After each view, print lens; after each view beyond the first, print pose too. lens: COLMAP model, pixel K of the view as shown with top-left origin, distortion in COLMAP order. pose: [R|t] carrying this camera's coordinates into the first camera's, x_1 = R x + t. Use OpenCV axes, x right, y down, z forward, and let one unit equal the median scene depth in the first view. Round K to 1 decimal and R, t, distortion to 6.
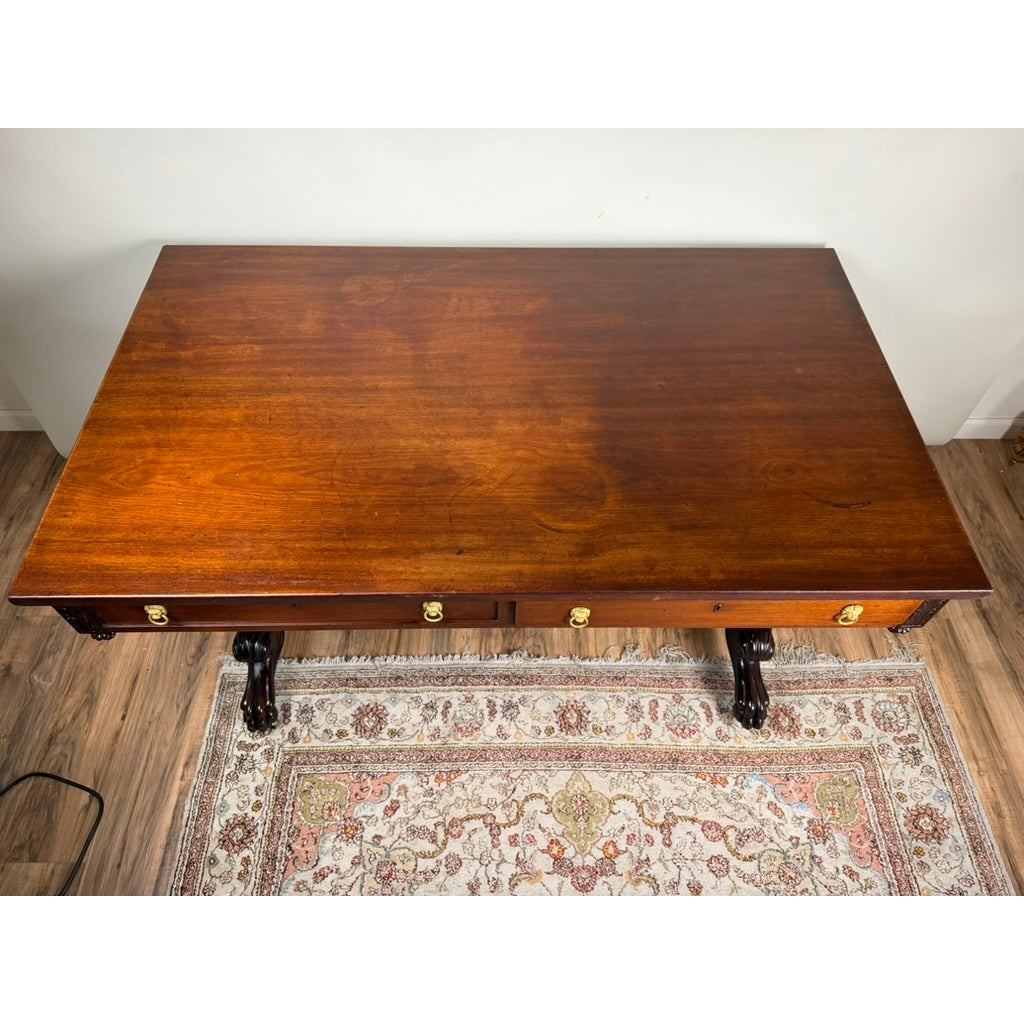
lens RADIAL K [[715.3, 0, 510.6], [0, 715.3, 515.8], [0, 0, 1]] dist [0.095954, -0.169277]
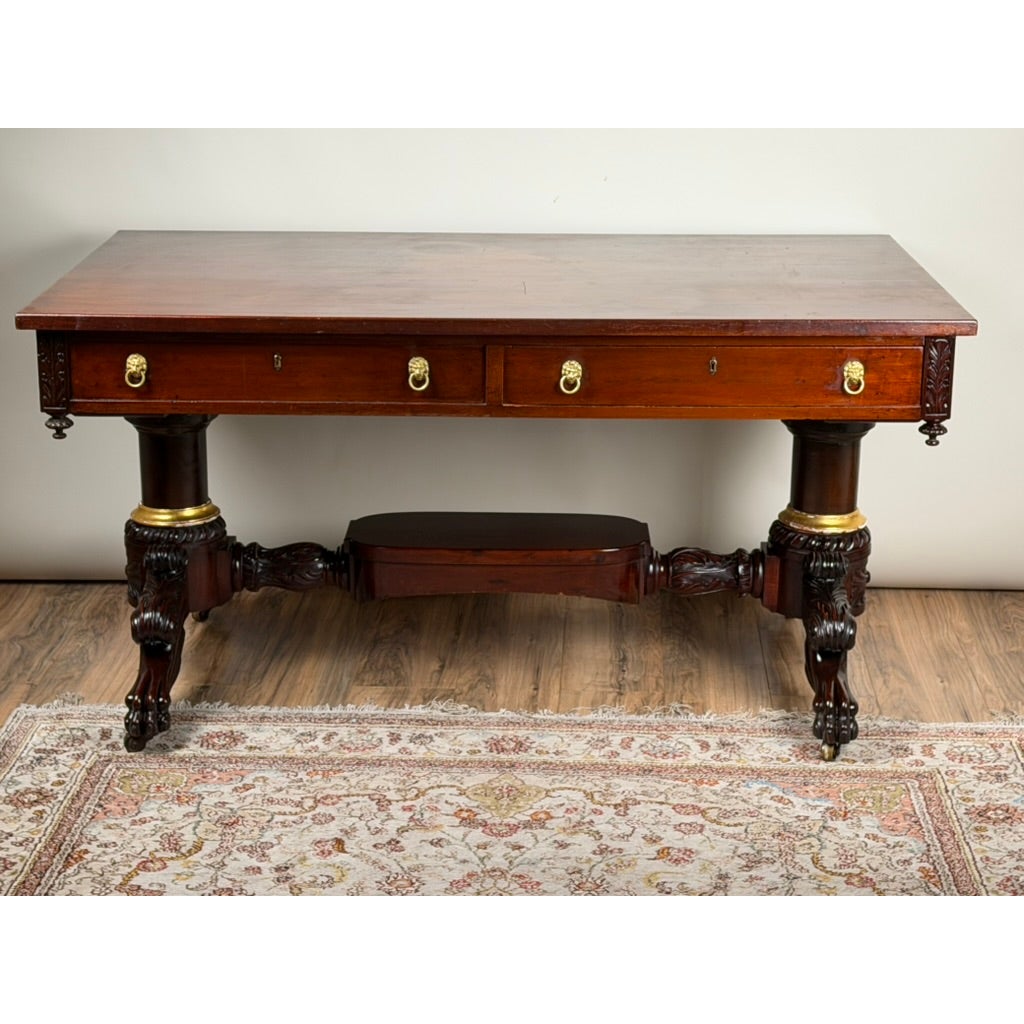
lens RADIAL K [[2218.0, 0, 510.9], [0, 2218.0, 512.4], [0, 0, 1]] dist [0.081293, 0.650407]
pose [[0.998443, 0.002451, -0.055733, 0.214788], [-0.035925, 0.792563, -0.608731, 1.462220], [0.042680, 0.609786, 0.791416, -0.870342]]
